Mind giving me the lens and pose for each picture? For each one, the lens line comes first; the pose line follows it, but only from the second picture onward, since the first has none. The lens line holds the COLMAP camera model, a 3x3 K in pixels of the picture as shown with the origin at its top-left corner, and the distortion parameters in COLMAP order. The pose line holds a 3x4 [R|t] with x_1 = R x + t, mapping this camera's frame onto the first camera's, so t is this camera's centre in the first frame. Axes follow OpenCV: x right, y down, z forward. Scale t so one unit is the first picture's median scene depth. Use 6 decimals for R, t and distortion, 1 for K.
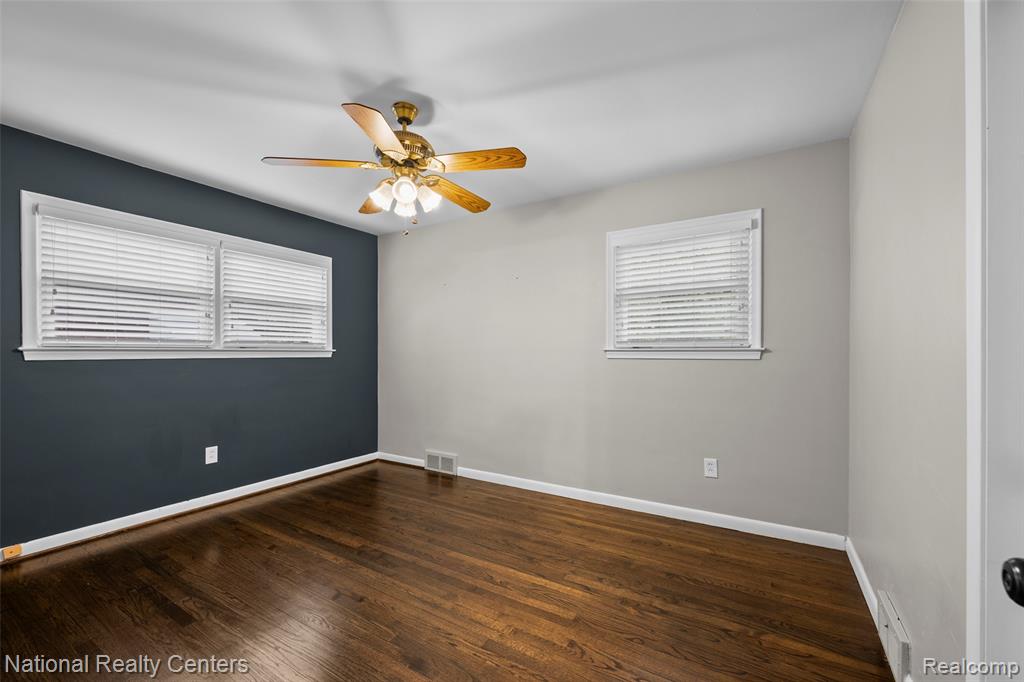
lens RADIAL K [[416.0, 0, 511.2], [0, 416.0, 353.2], [0, 0, 1]] dist [-0.001565, -0.000149]
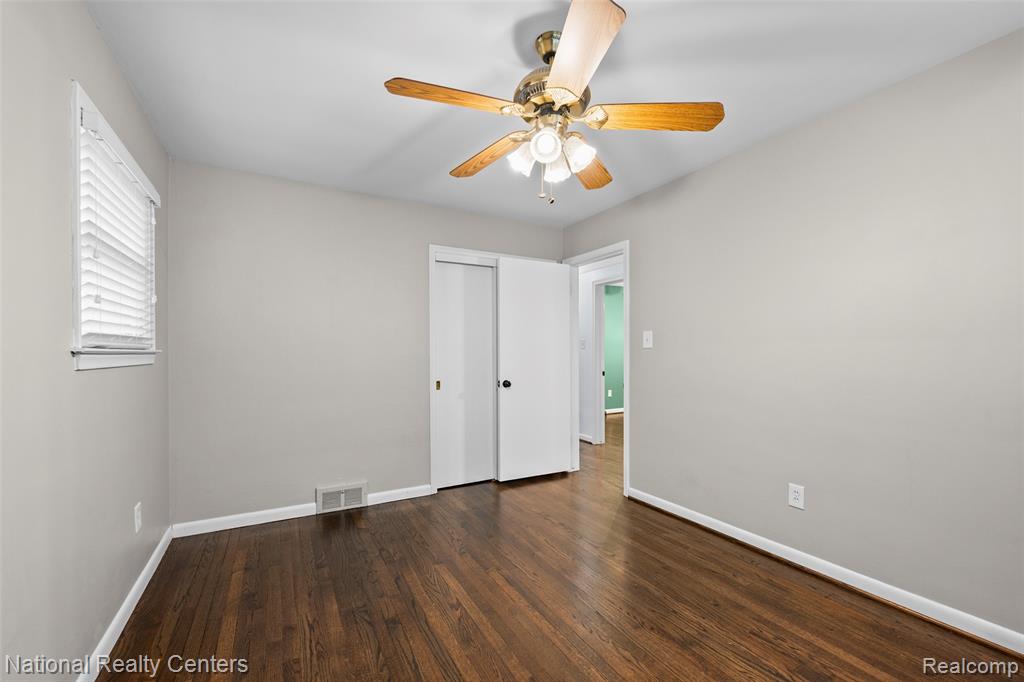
lens RADIAL K [[408.7, 0, 509.2], [0, 408.7, 351.9], [0, 0, 1]] dist [0.000315, -0.000012]
pose [[-0.871409, 0.008776, 0.490479, -0.559965], [0.007515, 0.999961, -0.004542, -0.001295], [-0.490500, -0.000272, -0.871441, 1.709880]]
